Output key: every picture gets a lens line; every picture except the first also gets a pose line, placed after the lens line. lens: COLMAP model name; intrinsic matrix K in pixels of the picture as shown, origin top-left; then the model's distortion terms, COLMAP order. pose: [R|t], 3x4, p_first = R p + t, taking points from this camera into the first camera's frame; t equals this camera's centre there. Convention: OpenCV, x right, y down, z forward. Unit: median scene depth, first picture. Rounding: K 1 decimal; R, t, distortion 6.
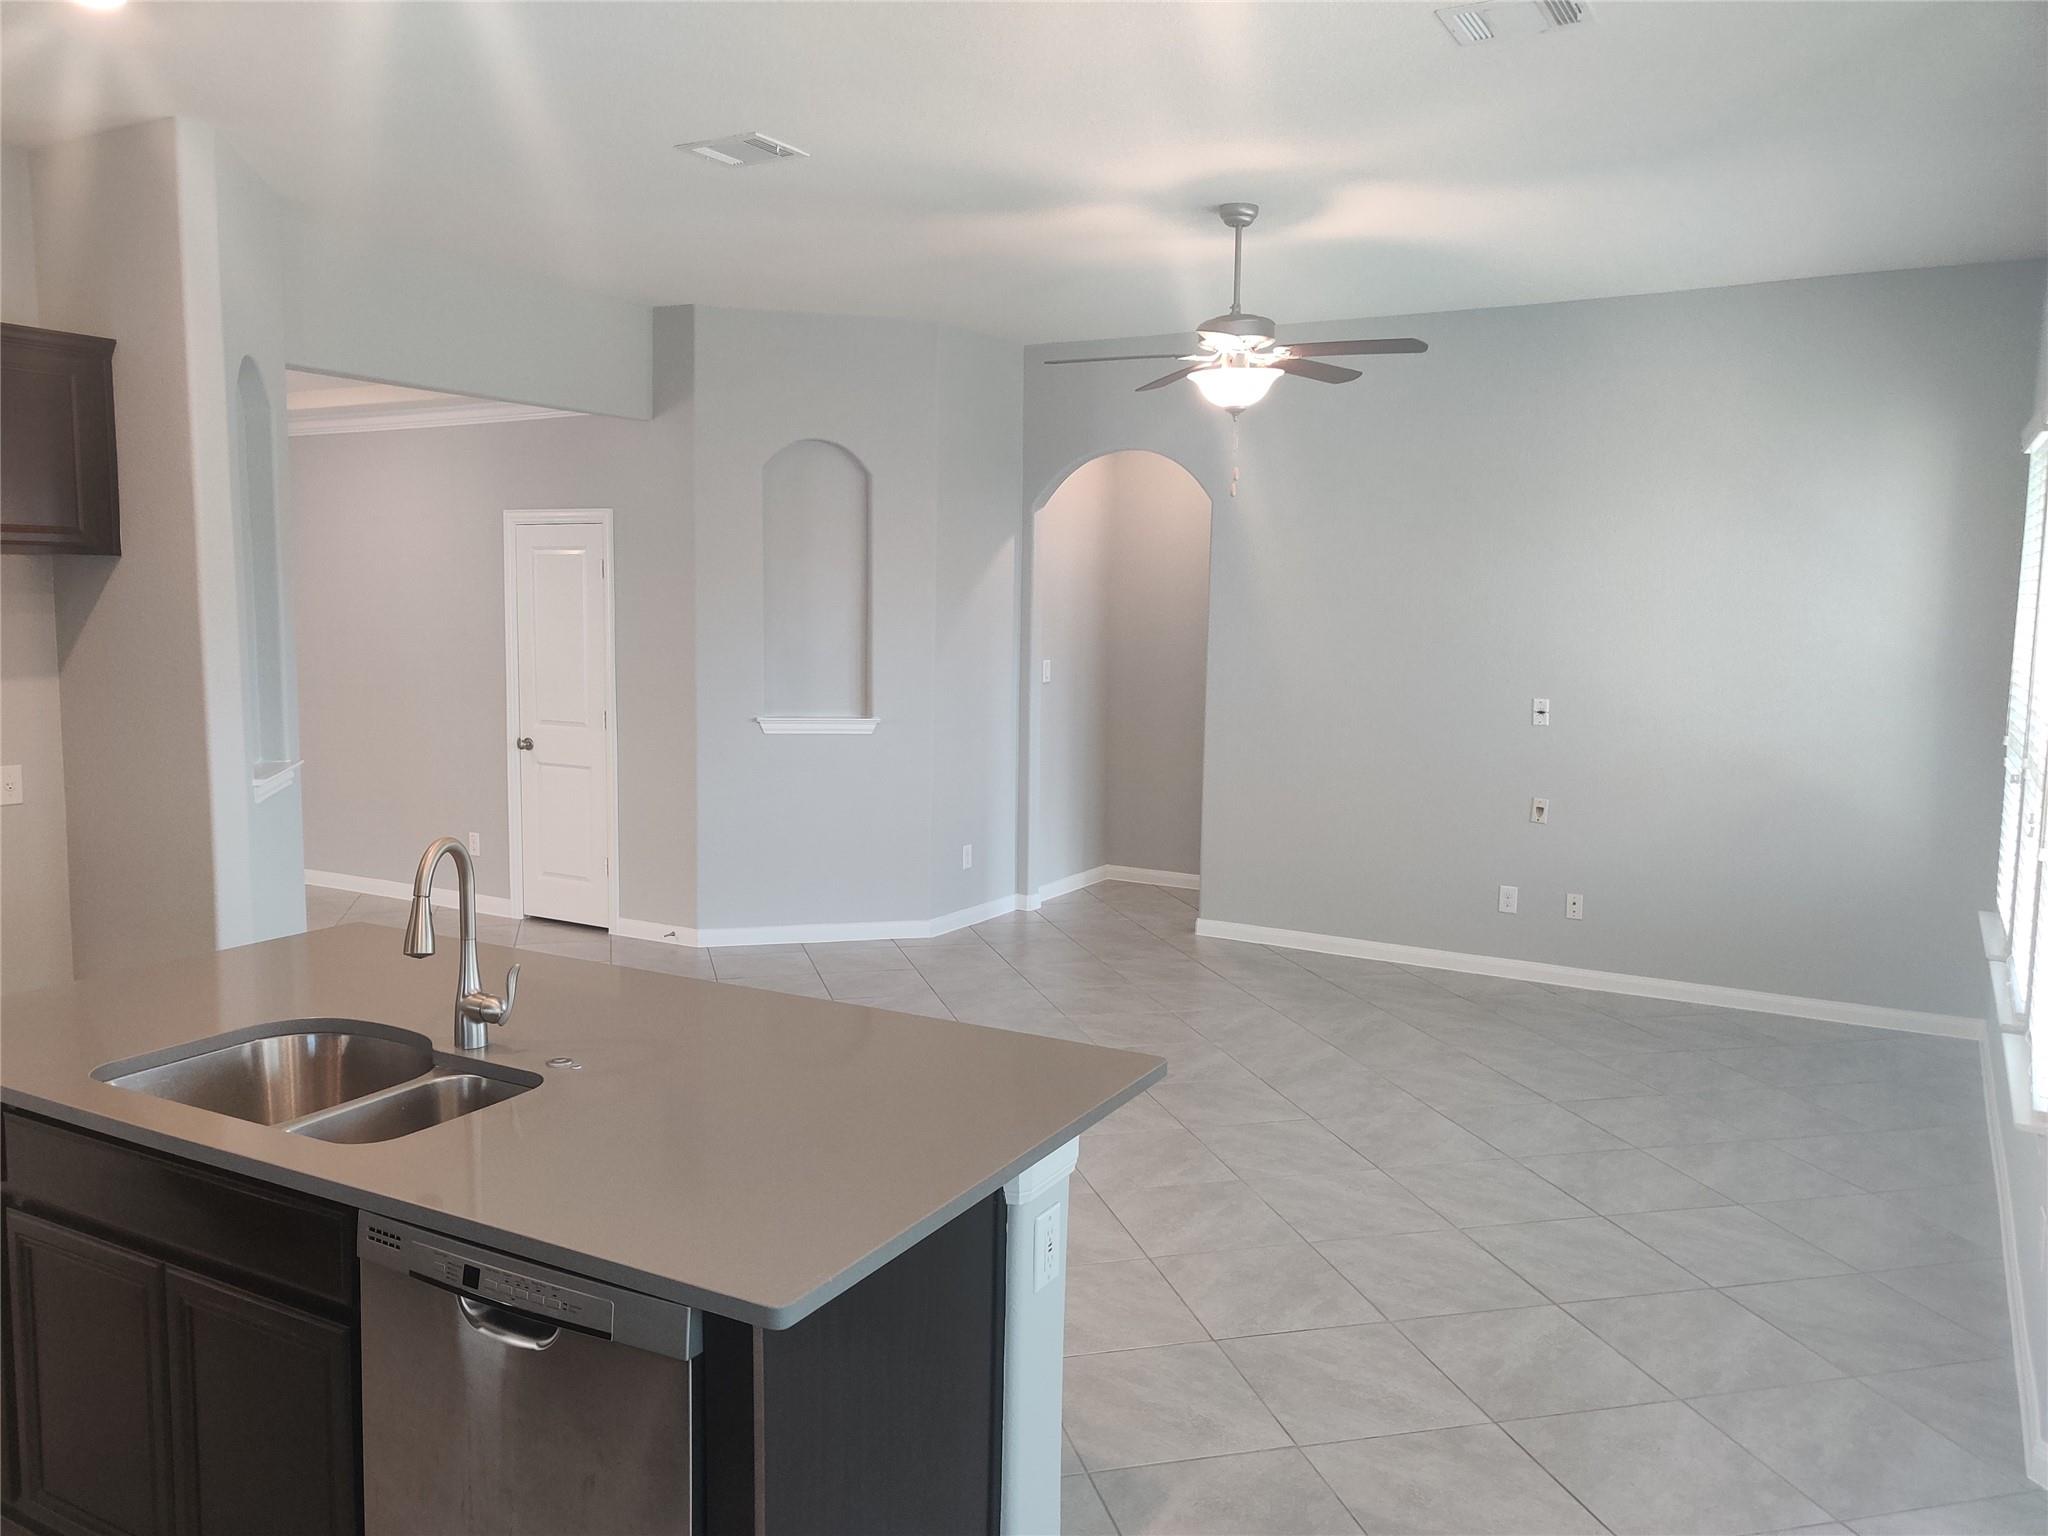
lens RADIAL K [[1569.7, 0, 1024.0], [0, 1569.7, 768.0], [0, 0, 1]] dist [0.054620, -0.075850]
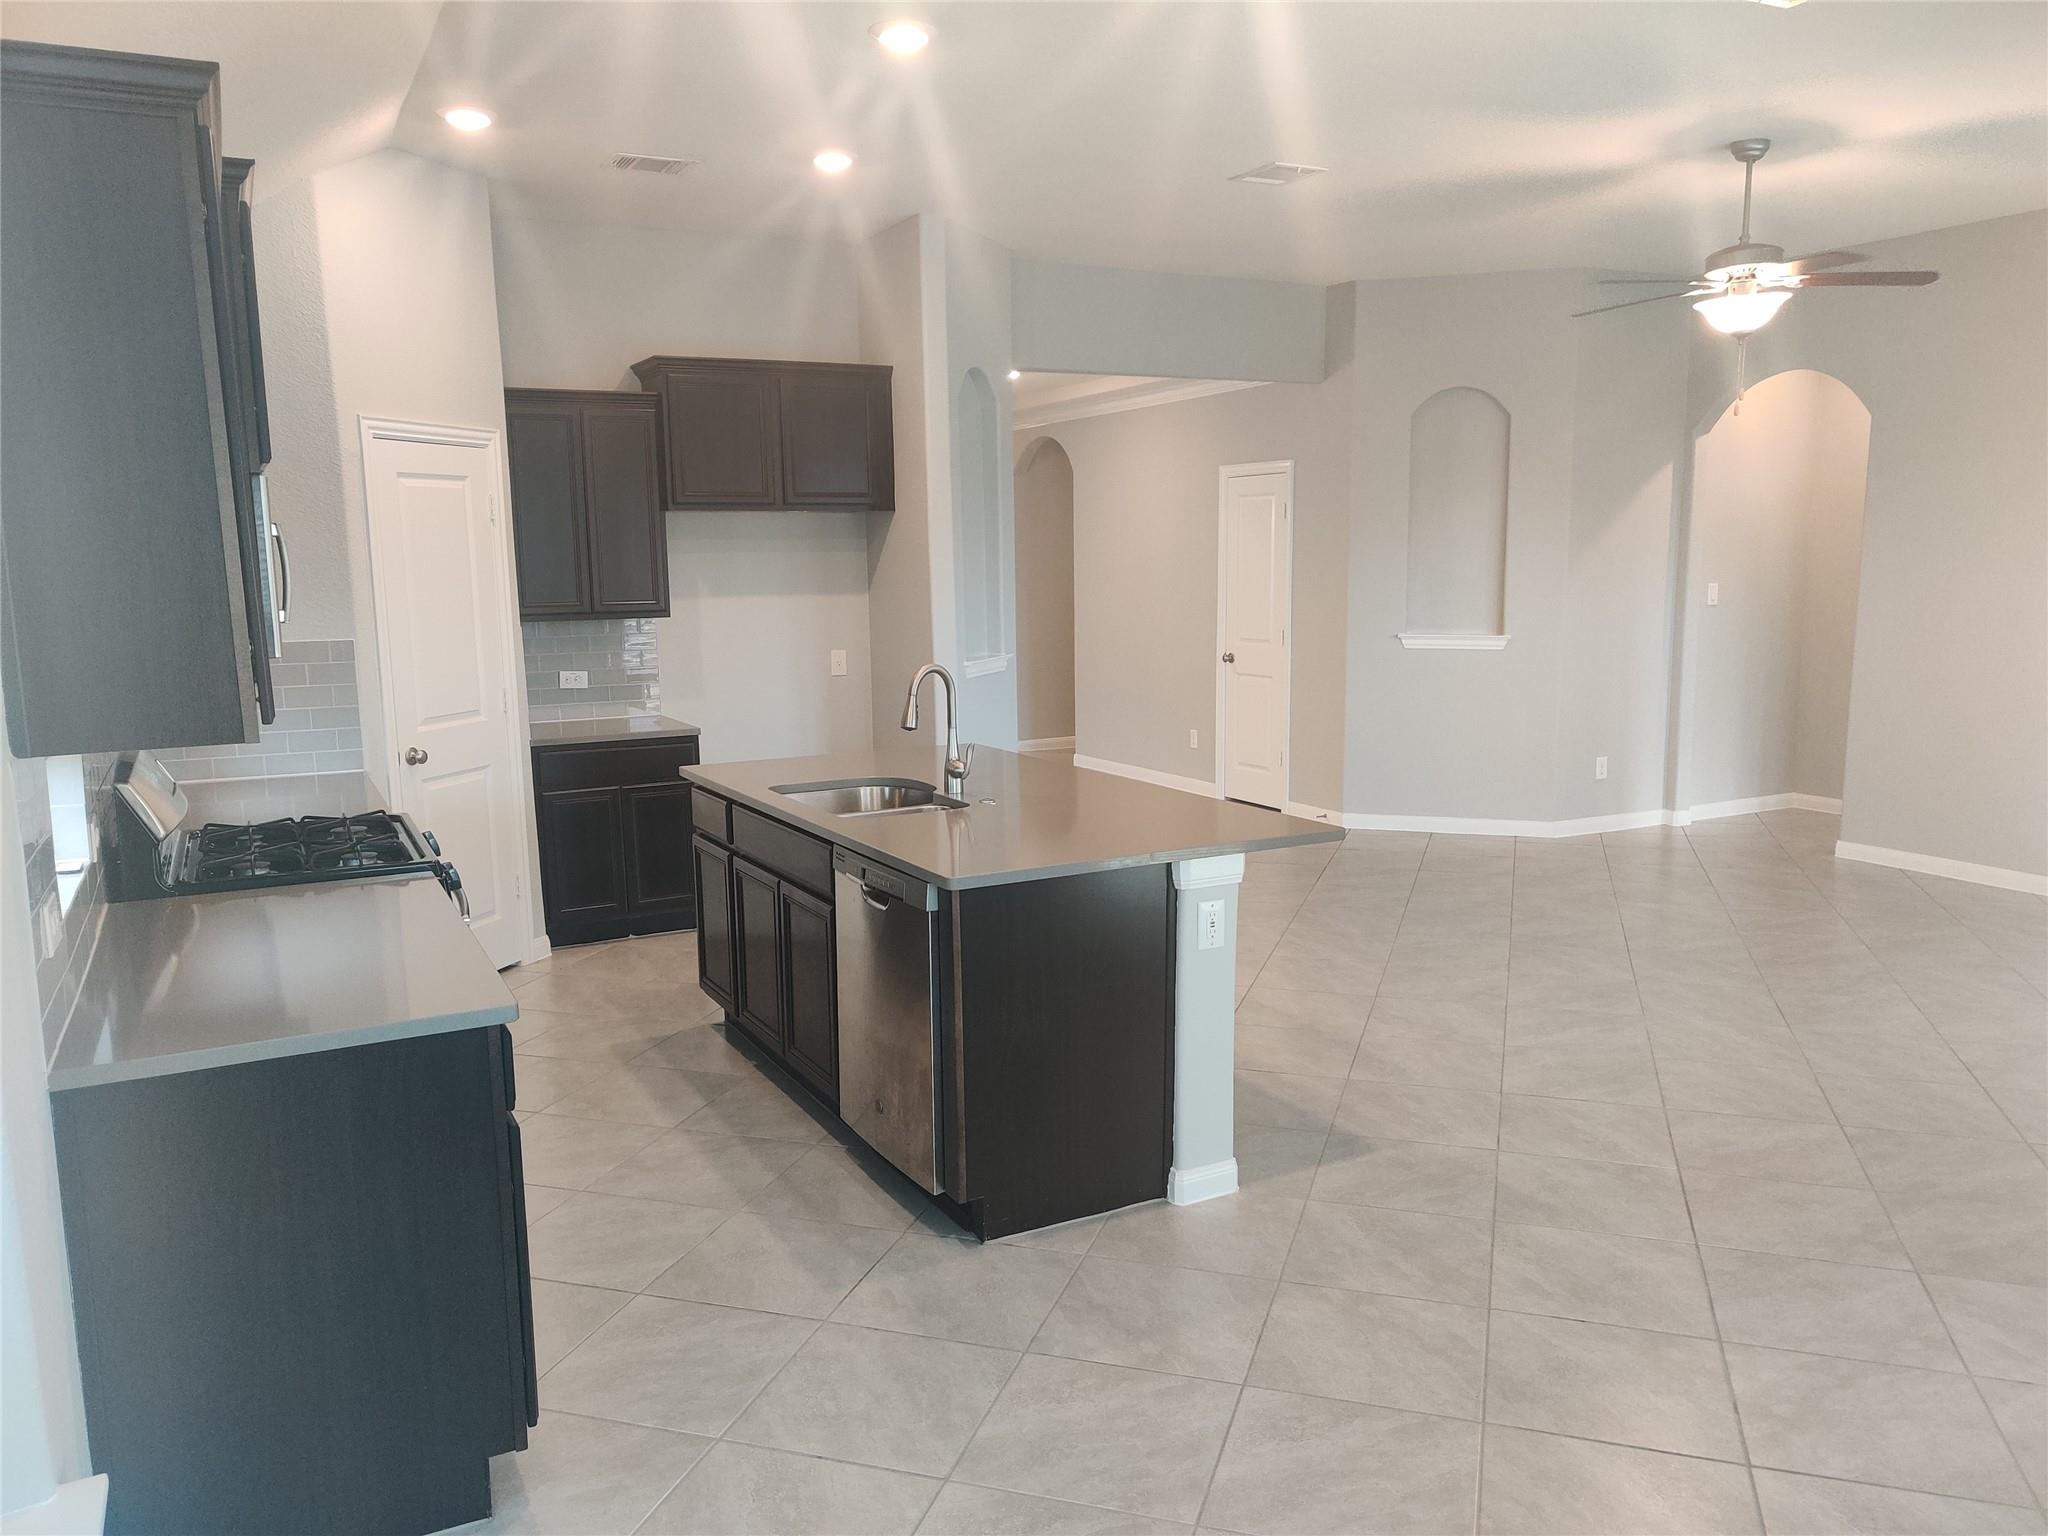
lens RADIAL K [[1594.5, 0, 1025.0], [0, 1594.5, 830.5], [0, 0, 1]] dist [0.005838, 0.008084]
pose [[0.839037, 0.069234, -0.539652, 0.255881], [-0.034763, 0.996666, 0.073817, 0.036602], [0.542963, -0.043175, 0.838646, -0.152337]]
